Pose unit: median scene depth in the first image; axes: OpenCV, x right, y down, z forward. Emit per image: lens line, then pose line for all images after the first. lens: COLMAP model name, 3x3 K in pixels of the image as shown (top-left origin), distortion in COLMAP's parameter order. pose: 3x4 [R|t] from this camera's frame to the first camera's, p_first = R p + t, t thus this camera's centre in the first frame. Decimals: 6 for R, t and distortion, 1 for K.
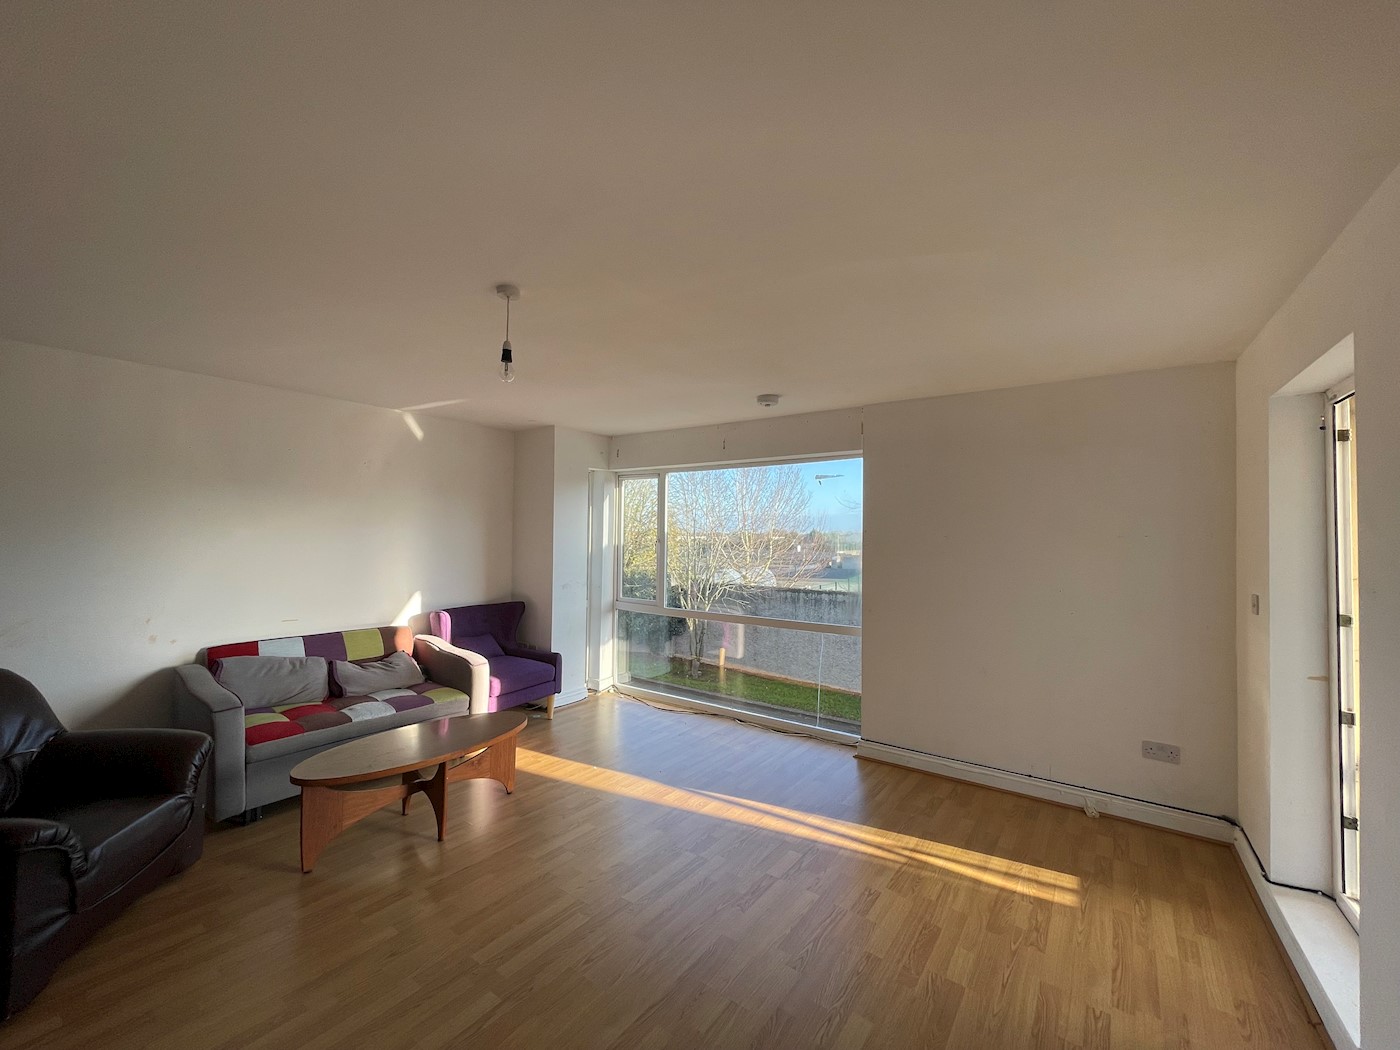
lens RADIAL K [[563.7, 0, 697.0], [0, 563.7, 524.2], [0, 0, 1]] dist [0.000969, -0.000512]
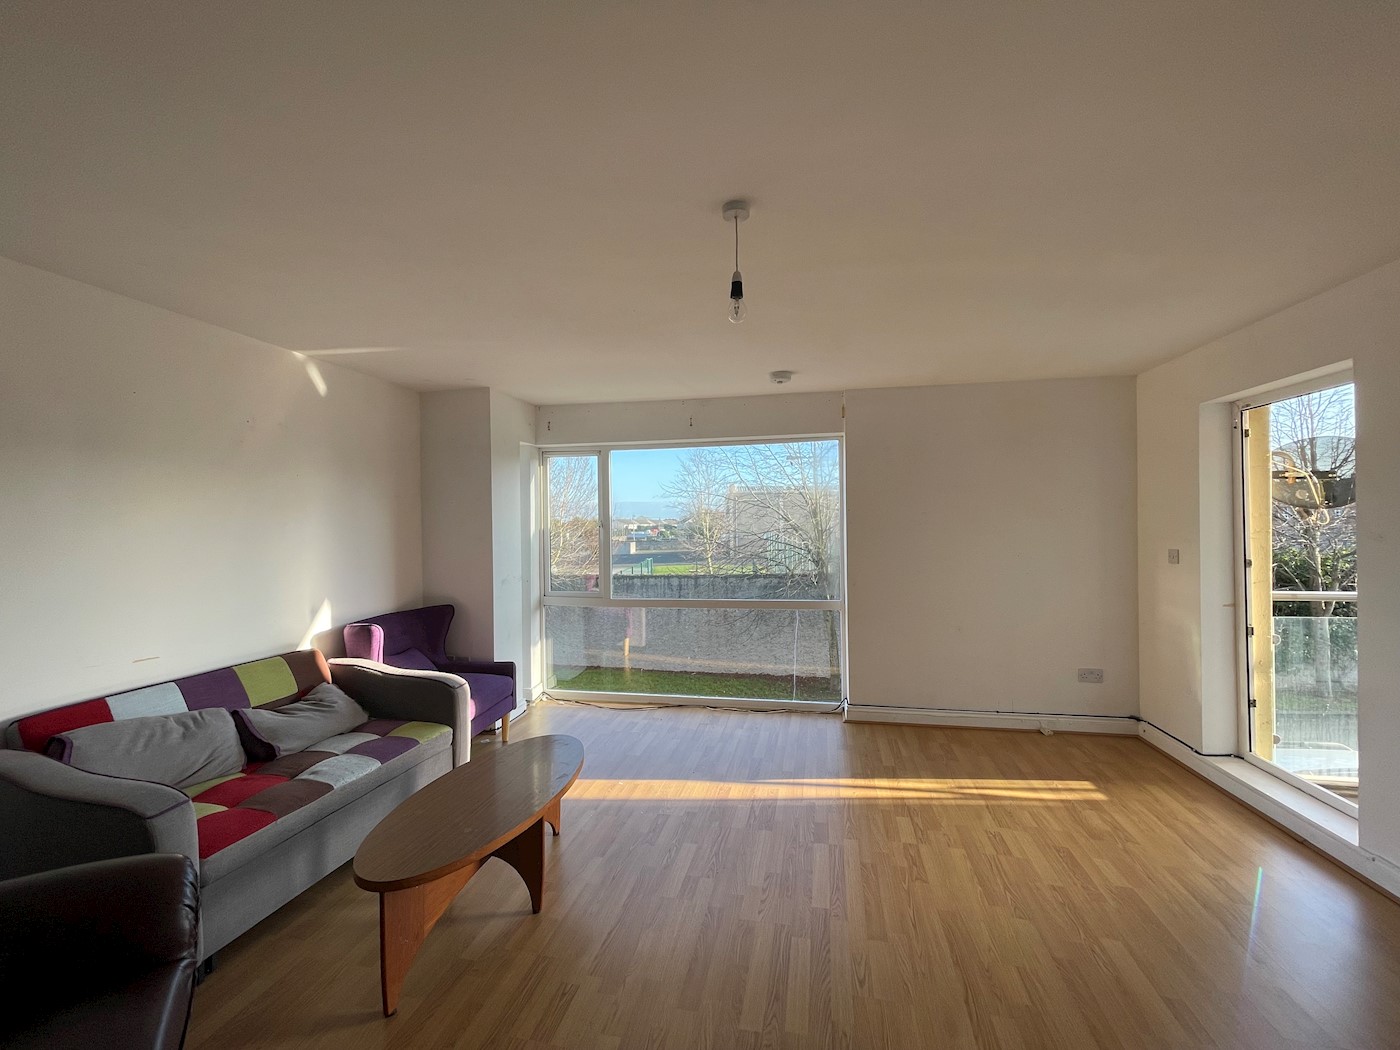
lens RADIAL K [[563.7, 0, 696.6], [0, 563.7, 525.5], [0, 0, 1]] dist [0.000969, -0.000512]
pose [[0.911925, -0.024716, 0.409611, -0.432178], [0.014519, 0.999503, 0.027985, 0.009217], [-0.410099, -0.019573, 0.911831, 0.165473]]
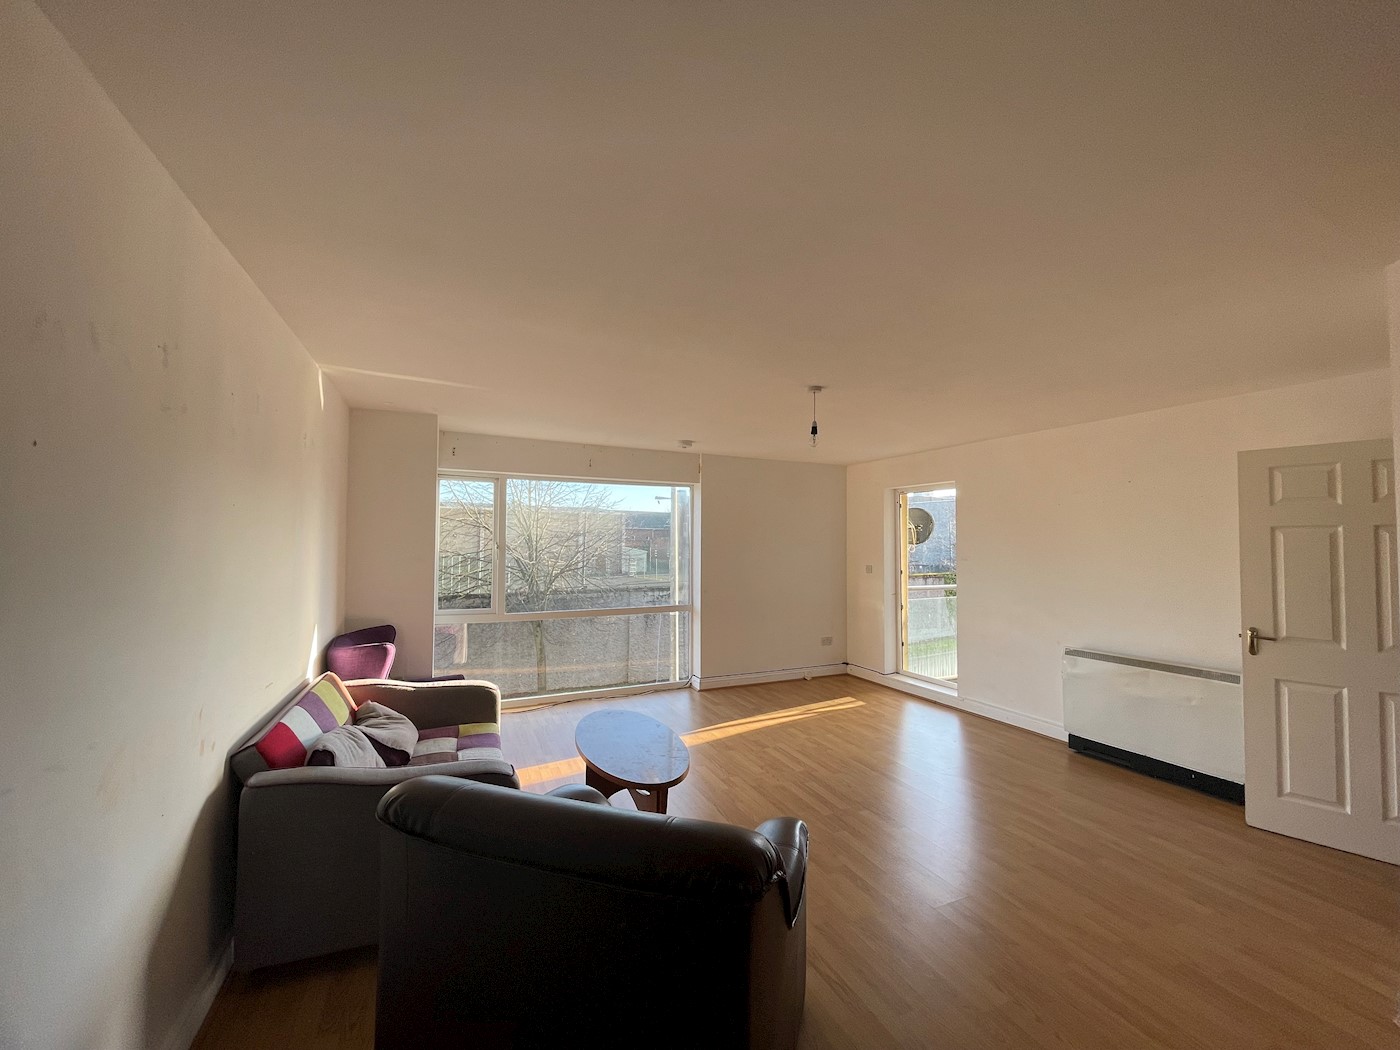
lens RADIAL K [[563.7, 0, 696.7], [0, 563.7, 520.8], [0, 0, 1]] dist [0.000969, -0.000512]
pose [[0.497010, 0.023927, 0.867415, -1.090862], [-0.020493, 0.999665, -0.015833, -0.010933], [-0.867503, -0.009907, 0.497334, 0.299641]]
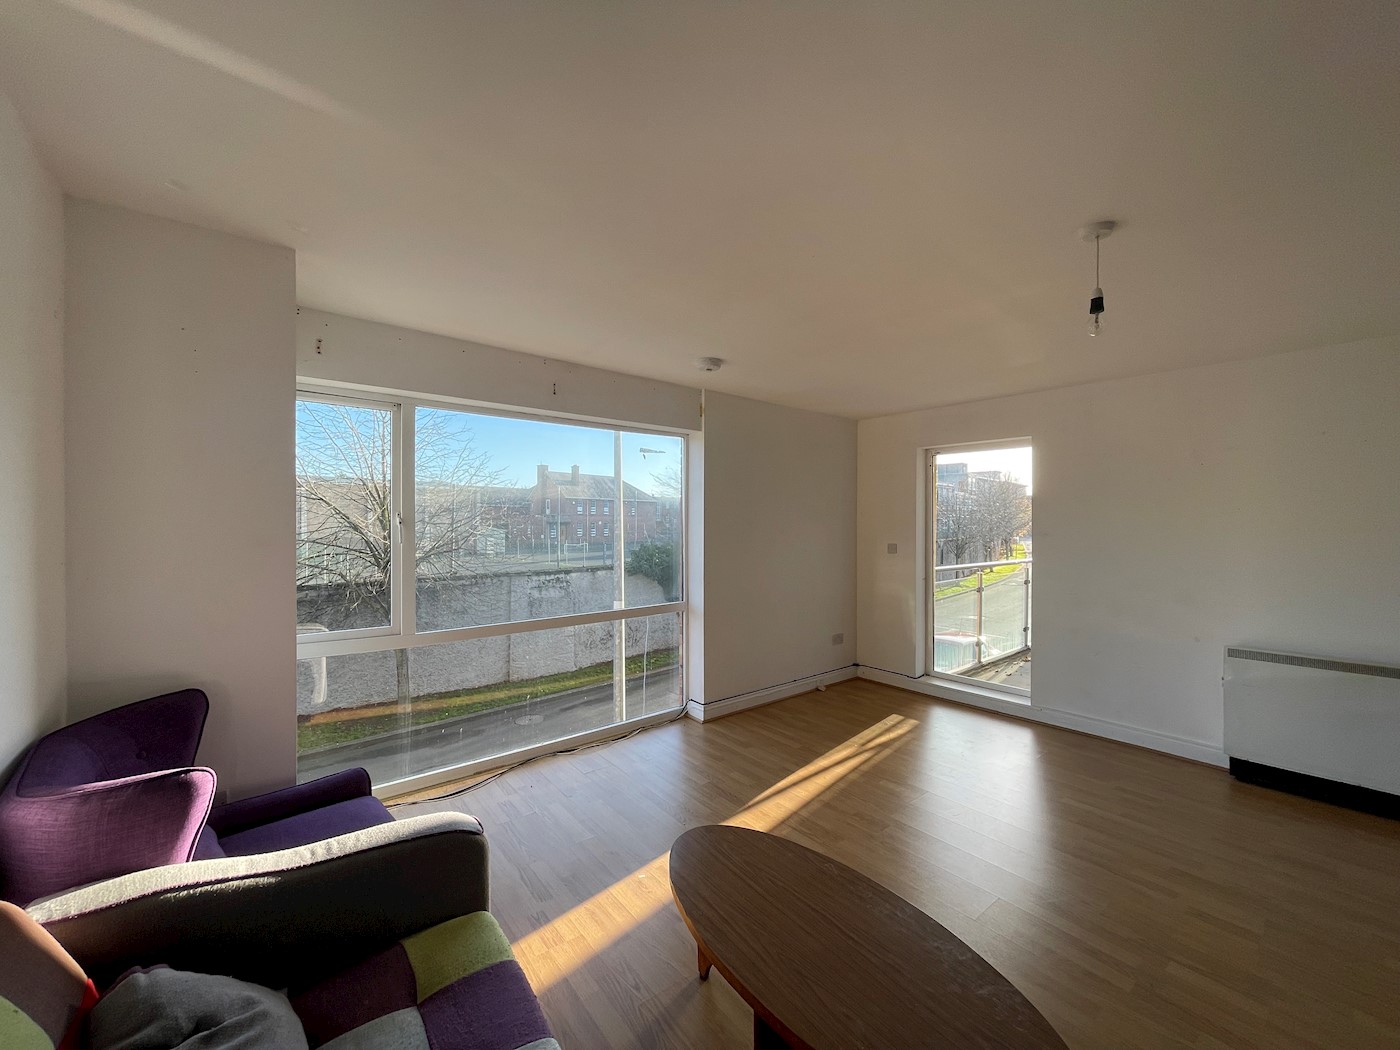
lens RADIAL K [[563.7, 0, 696.8], [0, 563.7, 522.4], [0, 0, 1]] dist [0.000969, -0.000512]
pose [[0.267627, -0.013485, 0.963428, -0.791066], [-0.022620, 0.999539, 0.020274, 0.017464], [-0.963257, -0.027219, 0.267198, 0.799566]]
